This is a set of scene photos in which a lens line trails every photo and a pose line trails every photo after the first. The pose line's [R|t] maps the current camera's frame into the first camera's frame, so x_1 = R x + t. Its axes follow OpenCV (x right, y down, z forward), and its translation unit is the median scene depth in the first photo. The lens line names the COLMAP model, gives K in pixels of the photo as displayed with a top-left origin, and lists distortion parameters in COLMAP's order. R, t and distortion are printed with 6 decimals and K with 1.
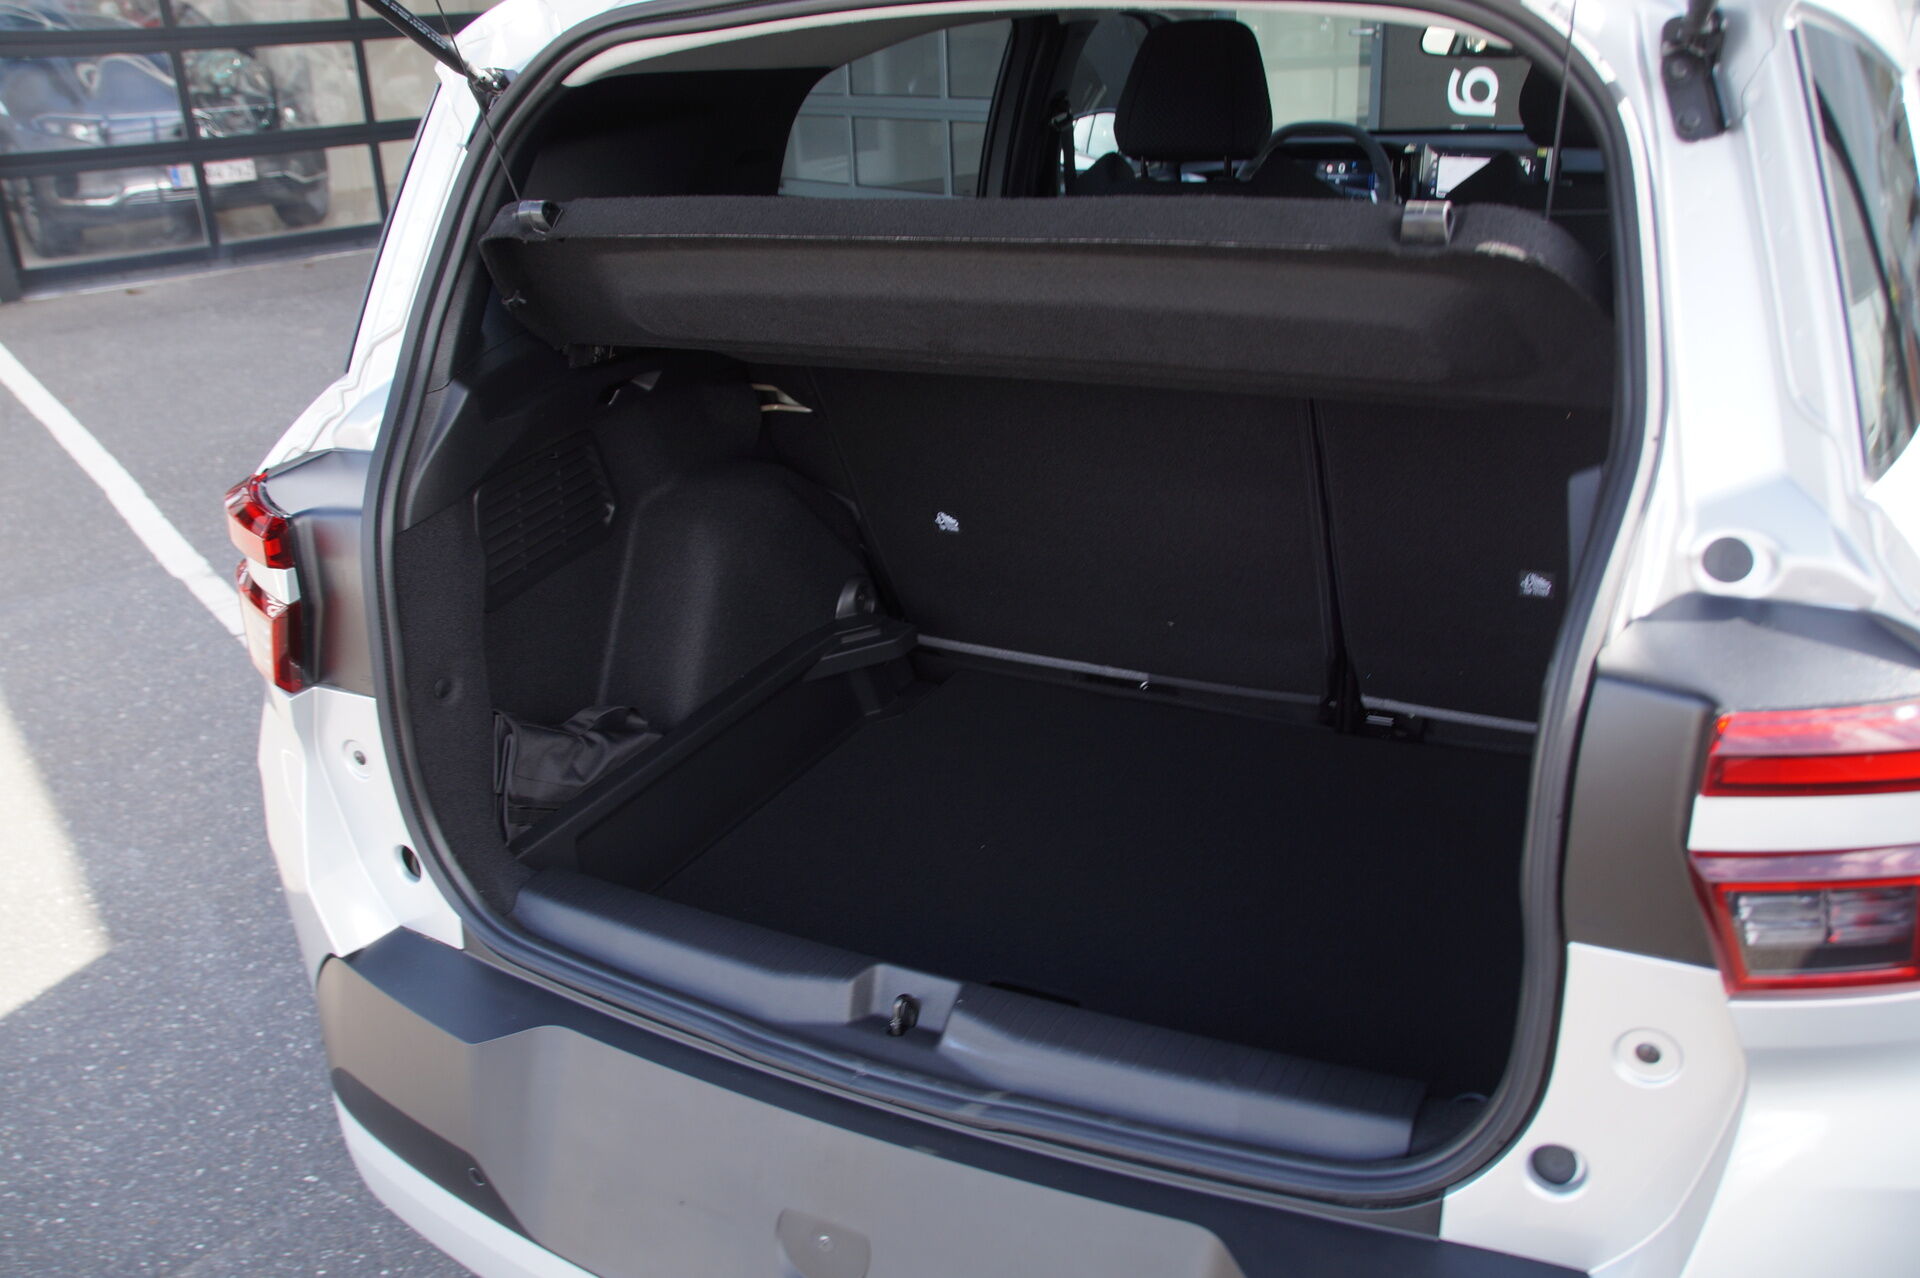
lens RADIAL K [[1520.3, 0, 960.0], [0, 1520.3, 639.0], [0, 0, 1]] dist [-0.152789, 0.117401]
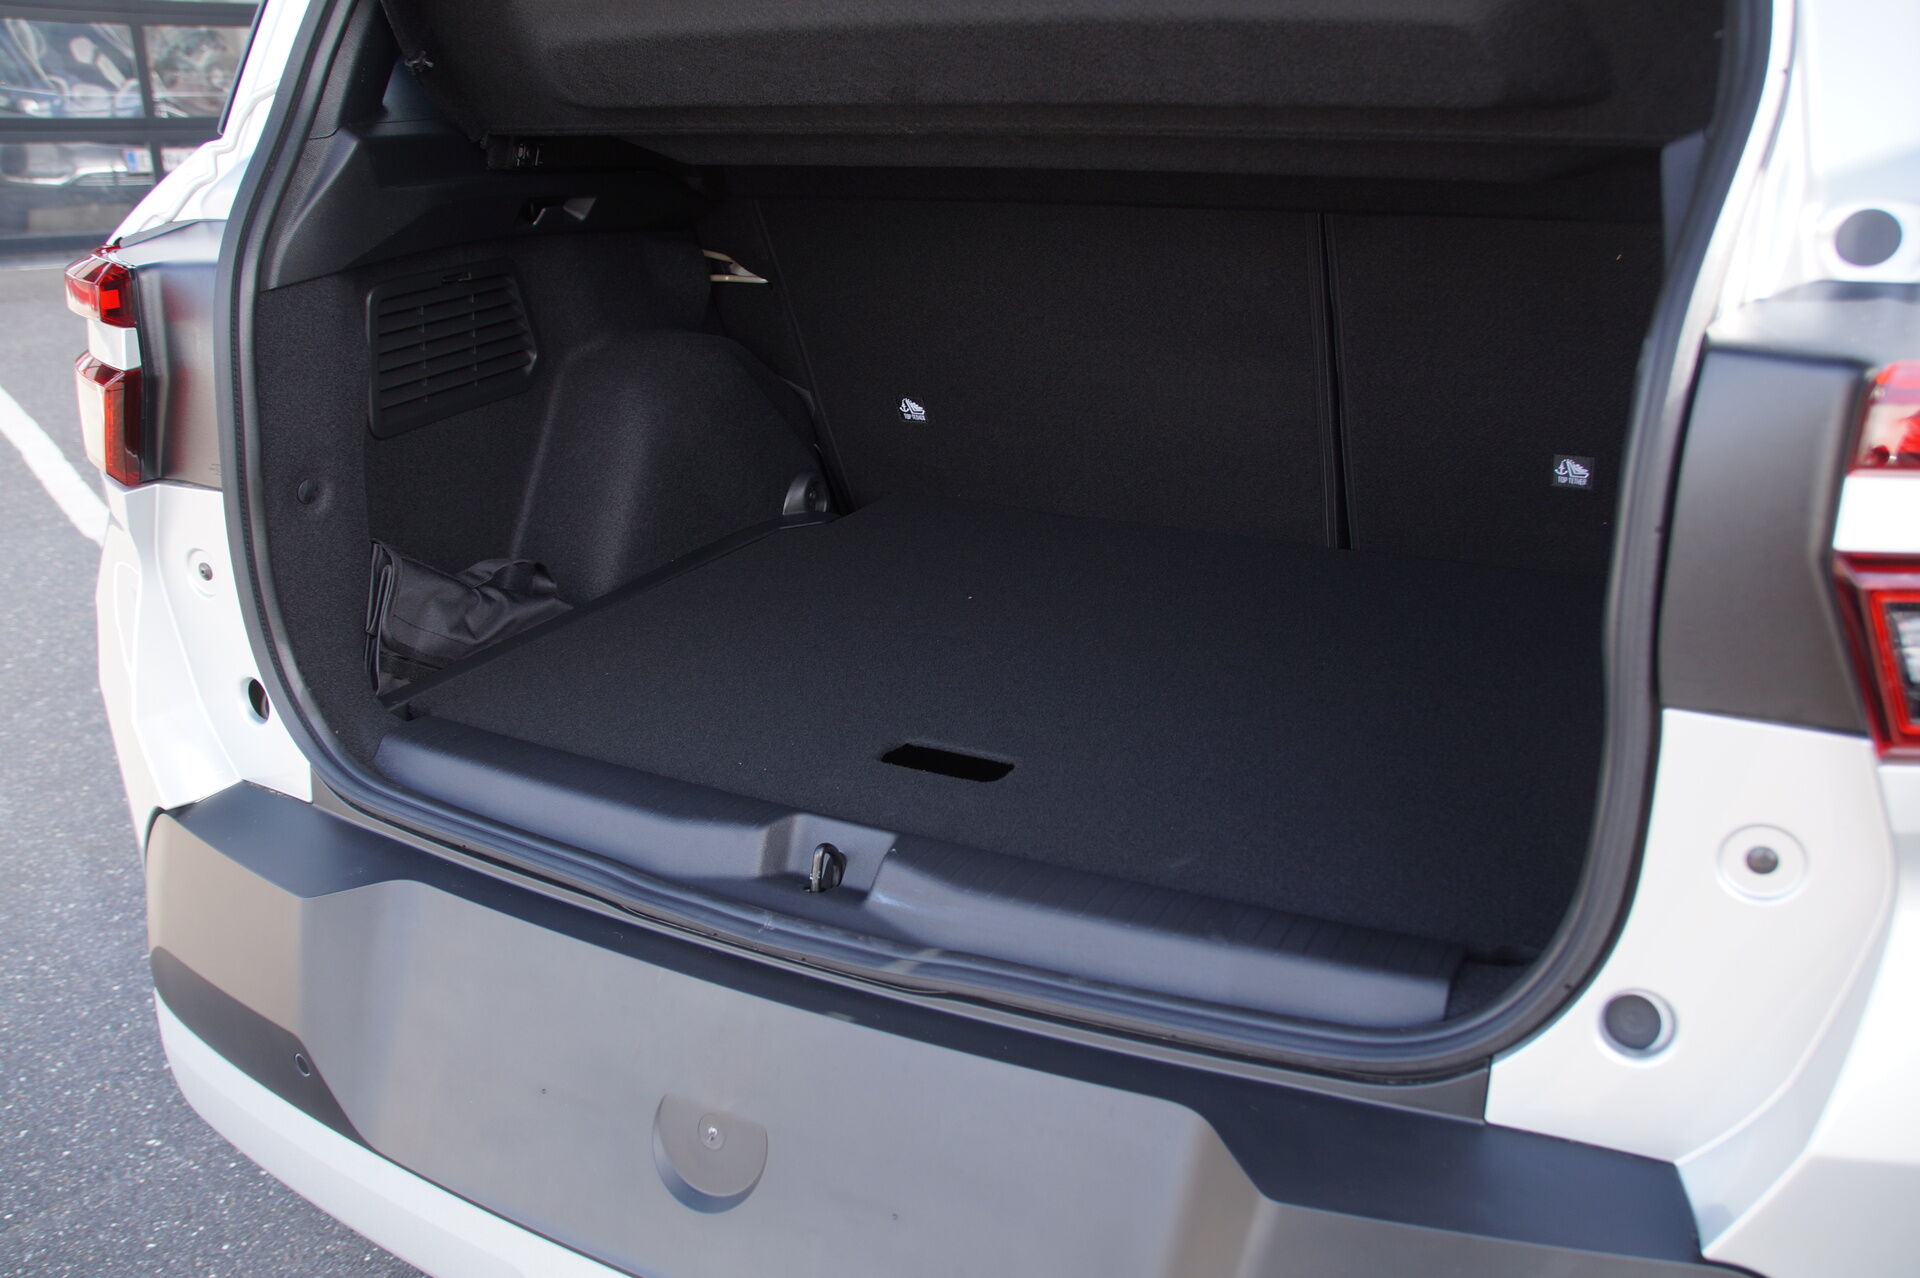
lens RADIAL K [[1551.1, 0, 962.8], [0, 1551.1, 645.3], [0, 0, 1]] dist [-0.152584, 0.148958]
pose [[0.998951, 0.041684, 0.018962, 0.011929], [-0.040773, 0.998102, -0.046154, 0.117086], [-0.020850, 0.045333, 0.998754, 0.107261]]
